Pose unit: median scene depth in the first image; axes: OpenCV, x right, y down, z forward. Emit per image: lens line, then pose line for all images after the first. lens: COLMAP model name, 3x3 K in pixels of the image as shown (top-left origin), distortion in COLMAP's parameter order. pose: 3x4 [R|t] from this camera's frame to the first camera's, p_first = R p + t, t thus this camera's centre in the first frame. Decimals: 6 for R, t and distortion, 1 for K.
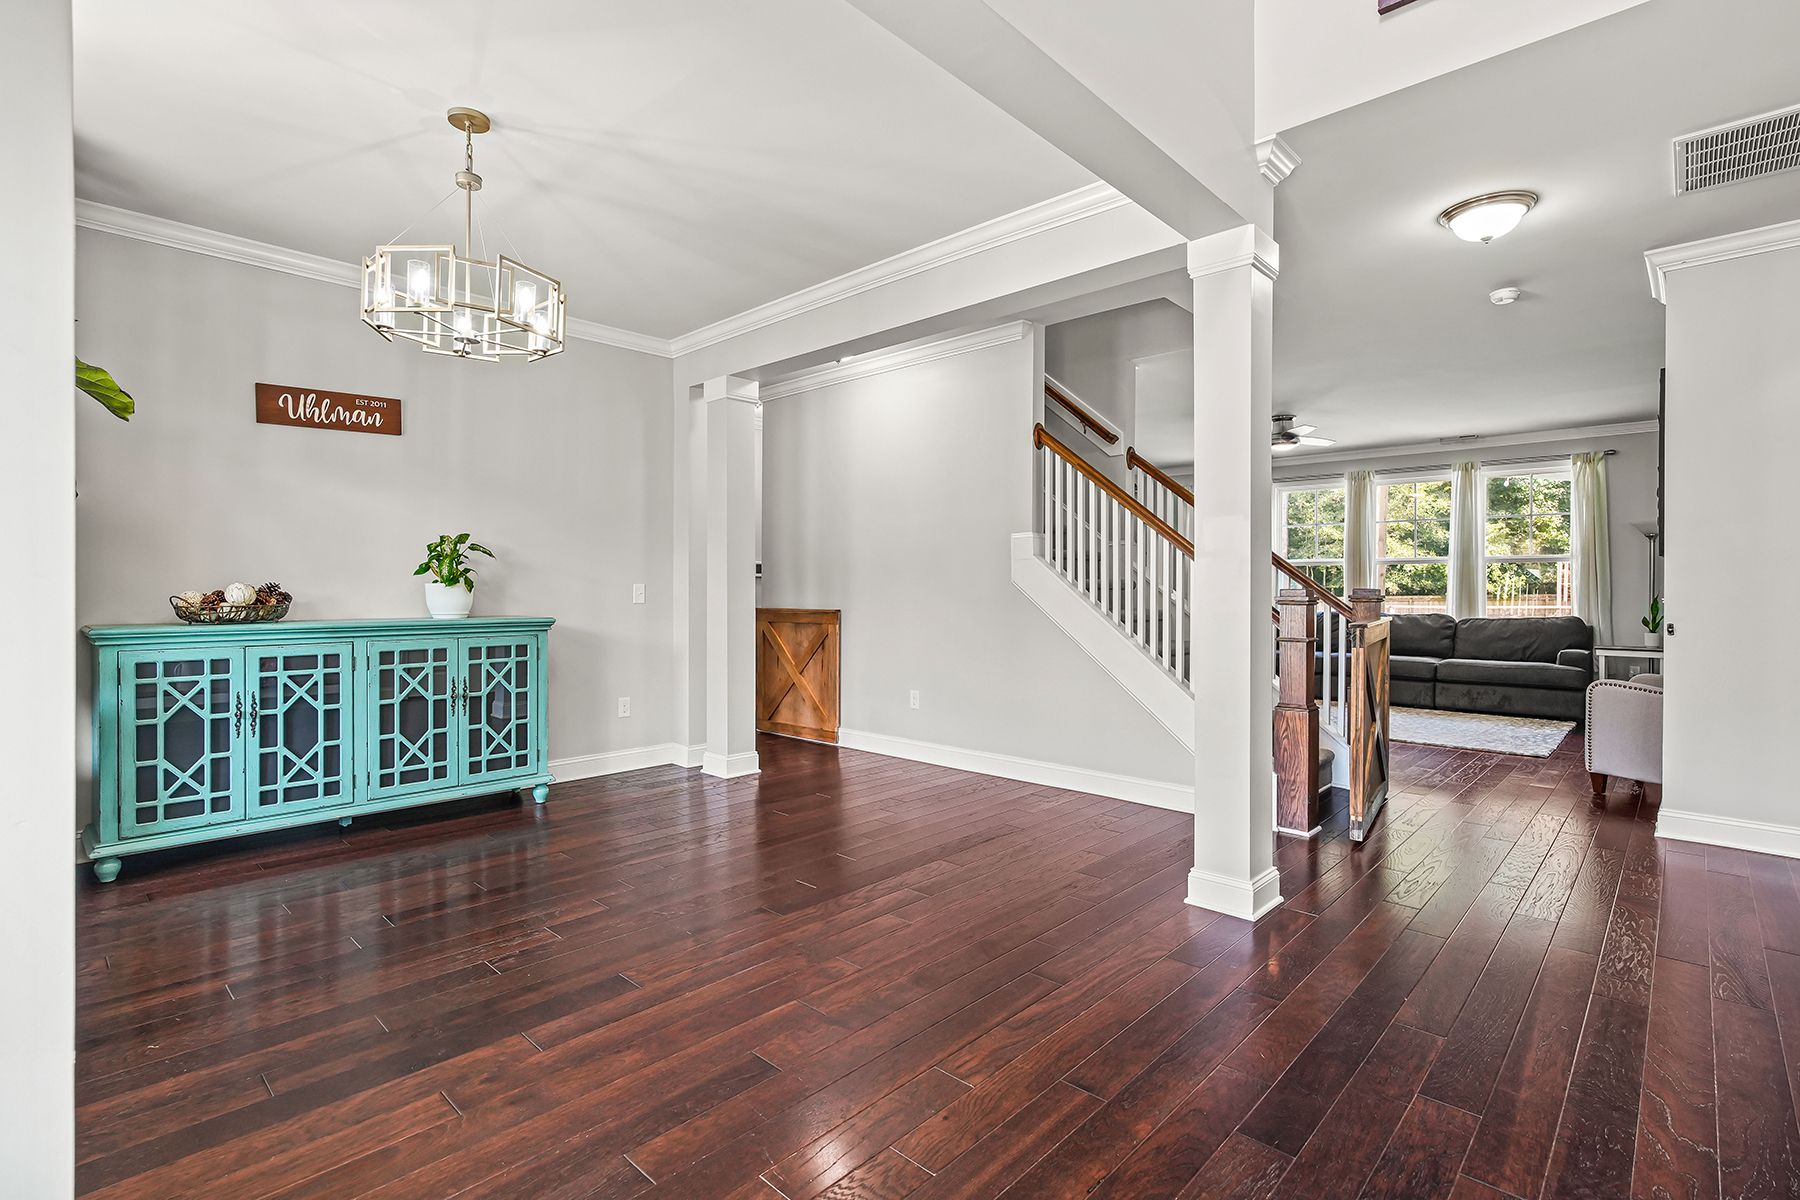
lens RADIAL K [[853.7, 0, 901.2], [0, 853.7, 589.4], [0, 0, 1]] dist [-0.004596, 0.001962]
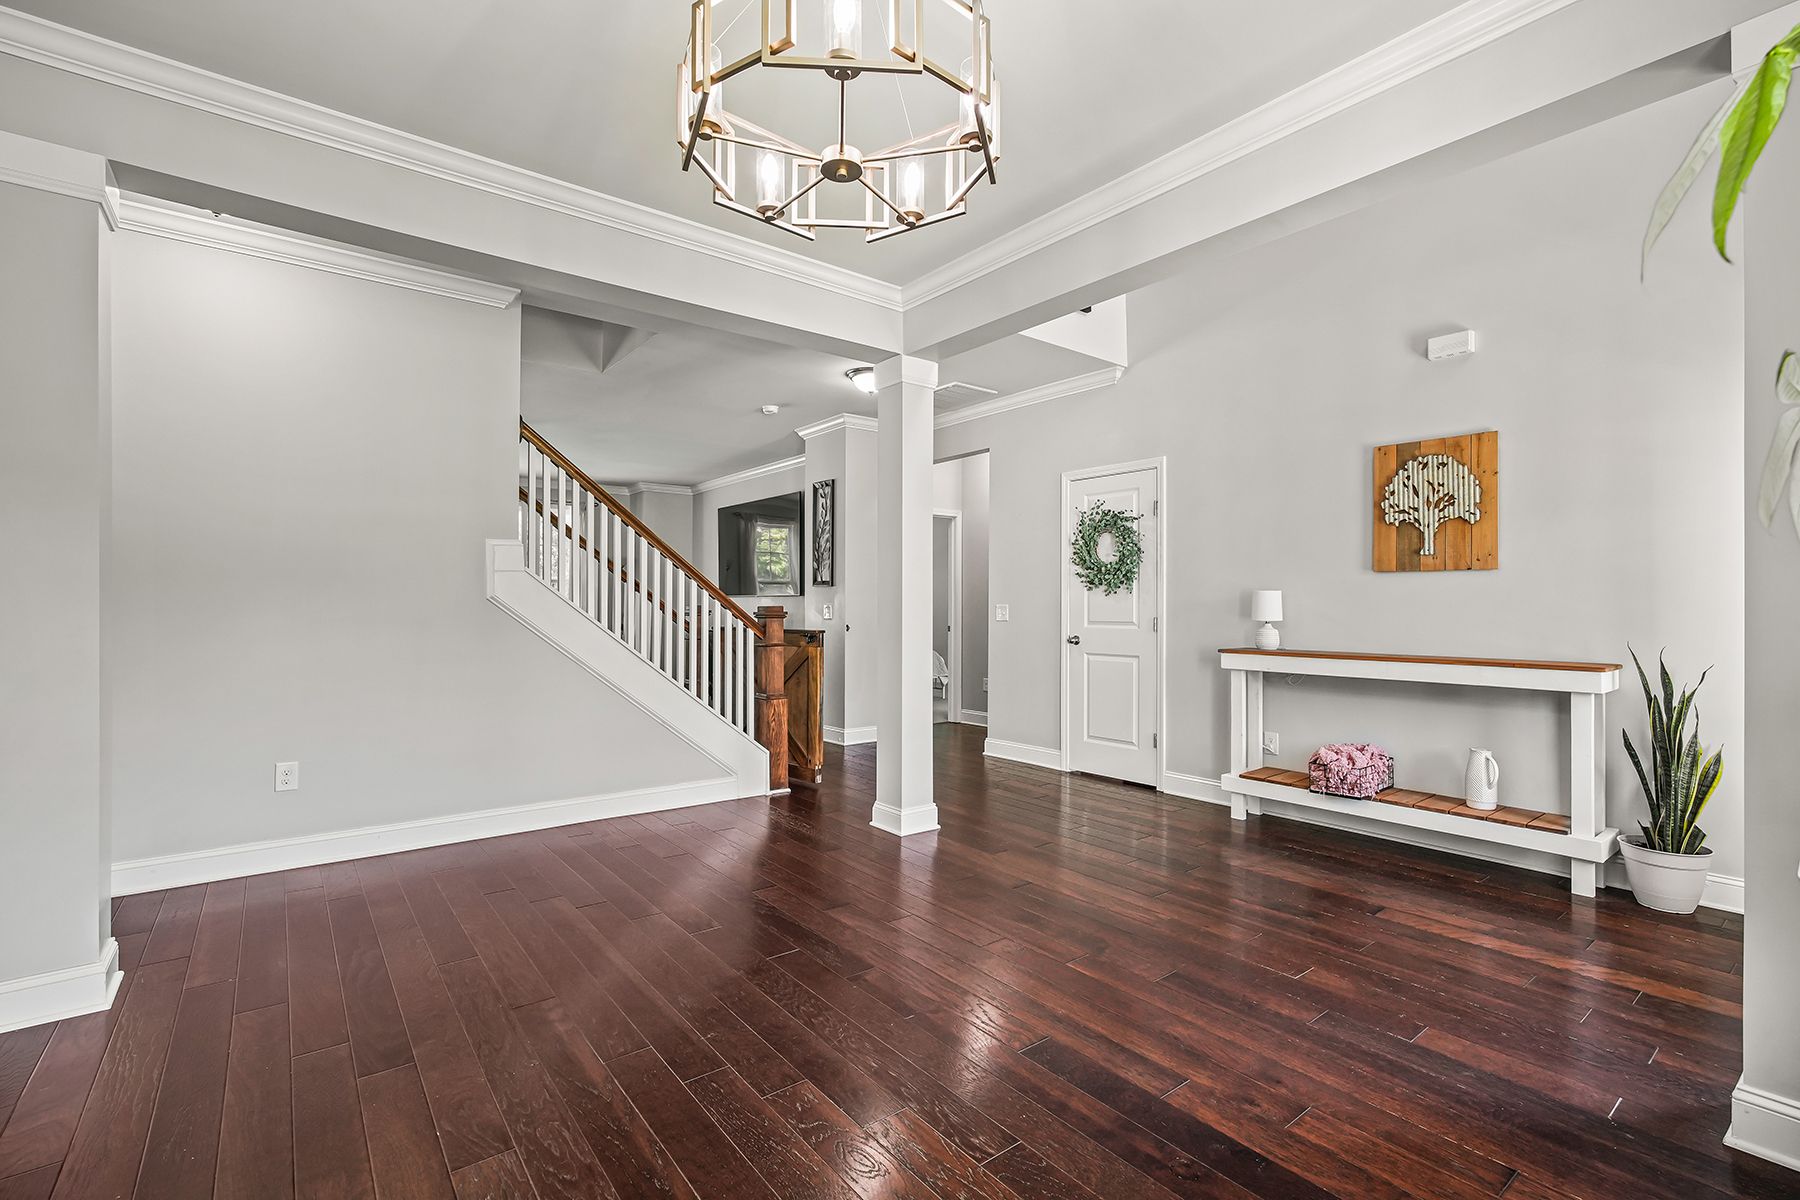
lens RADIAL K [[803.0, 0, 899.1], [0, 803.0, 602.8], [0, 0, 1]] dist [-0.014117, 0.005996]
pose [[0.140200, 0.005967, 0.990105, -0.736854], [-0.004185, 0.999976, -0.005434, -0.001648], [-0.990114, -0.003382, 0.140222, 0.640526]]
